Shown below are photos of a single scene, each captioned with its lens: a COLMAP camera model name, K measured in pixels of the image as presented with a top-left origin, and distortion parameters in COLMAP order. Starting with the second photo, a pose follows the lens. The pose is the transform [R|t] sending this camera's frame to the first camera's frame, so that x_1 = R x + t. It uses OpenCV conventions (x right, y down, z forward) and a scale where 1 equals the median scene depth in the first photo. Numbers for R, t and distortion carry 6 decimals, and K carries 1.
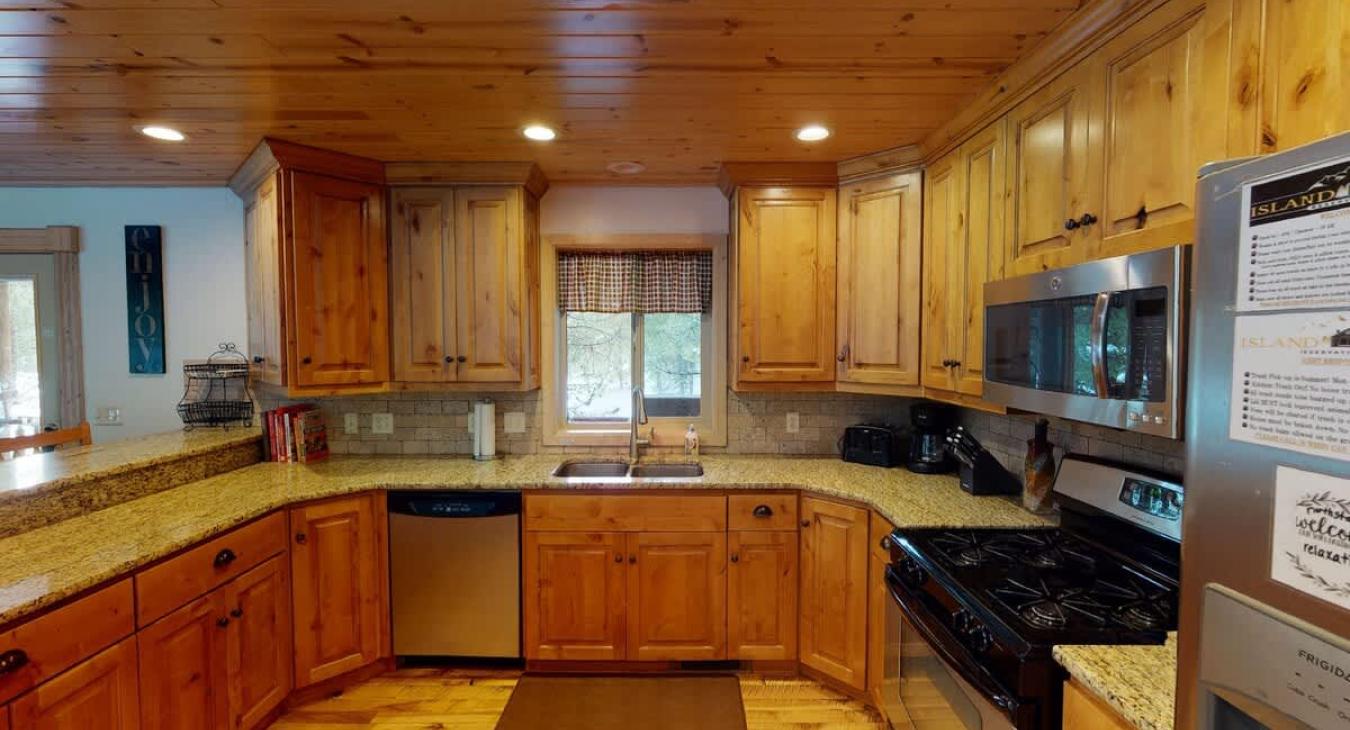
lens RADIAL K [[567.8, 0, 674.2], [0, 567.8, 363.5], [0, 0, 1]] dist [0.004481, -0.000377]
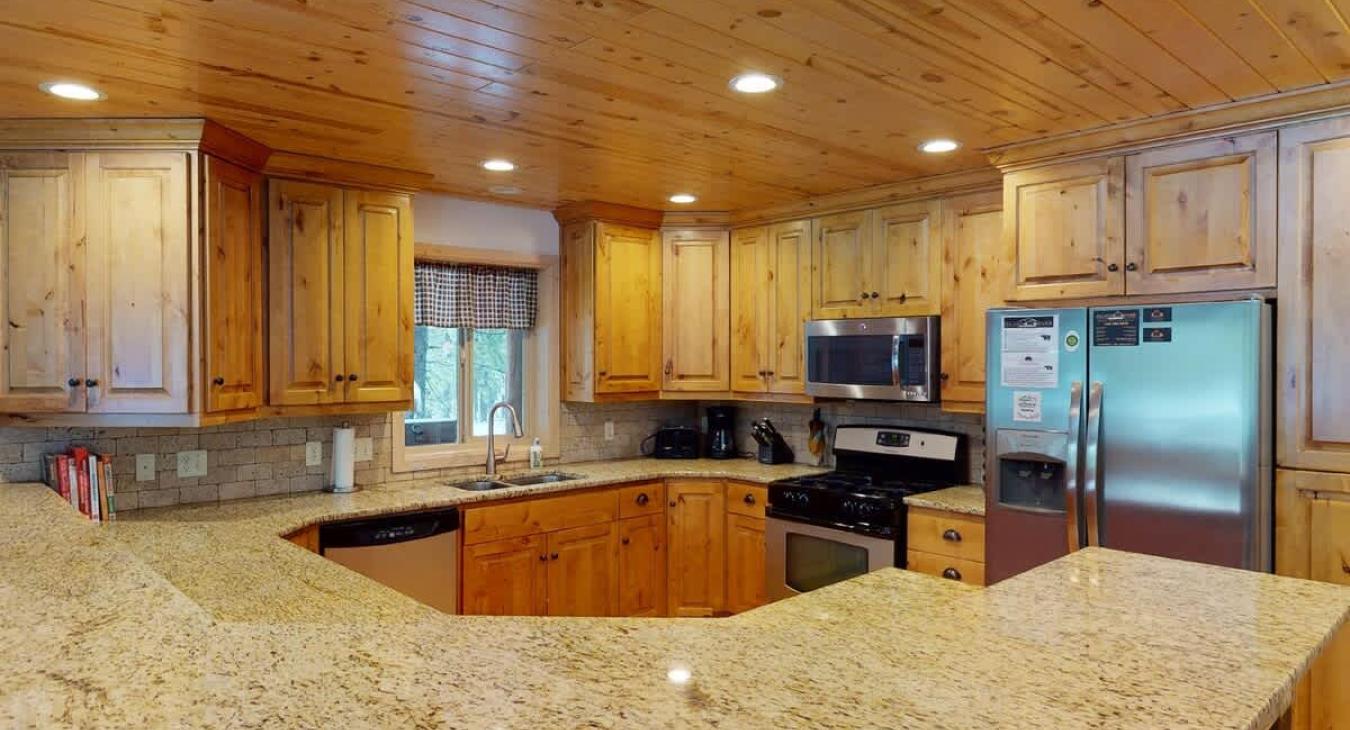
lens RADIAL K [[844.4, 0, 674.6], [0, 844.4, 364.8], [0, 0, 1]] dist [-0.008494, 0.000286]
pose [[0.729710, -0.006173, 0.683729, -0.924664], [0.025273, 0.999519, -0.017948, 0.009054], [-0.683290, 0.030376, 0.729515, -0.328687]]
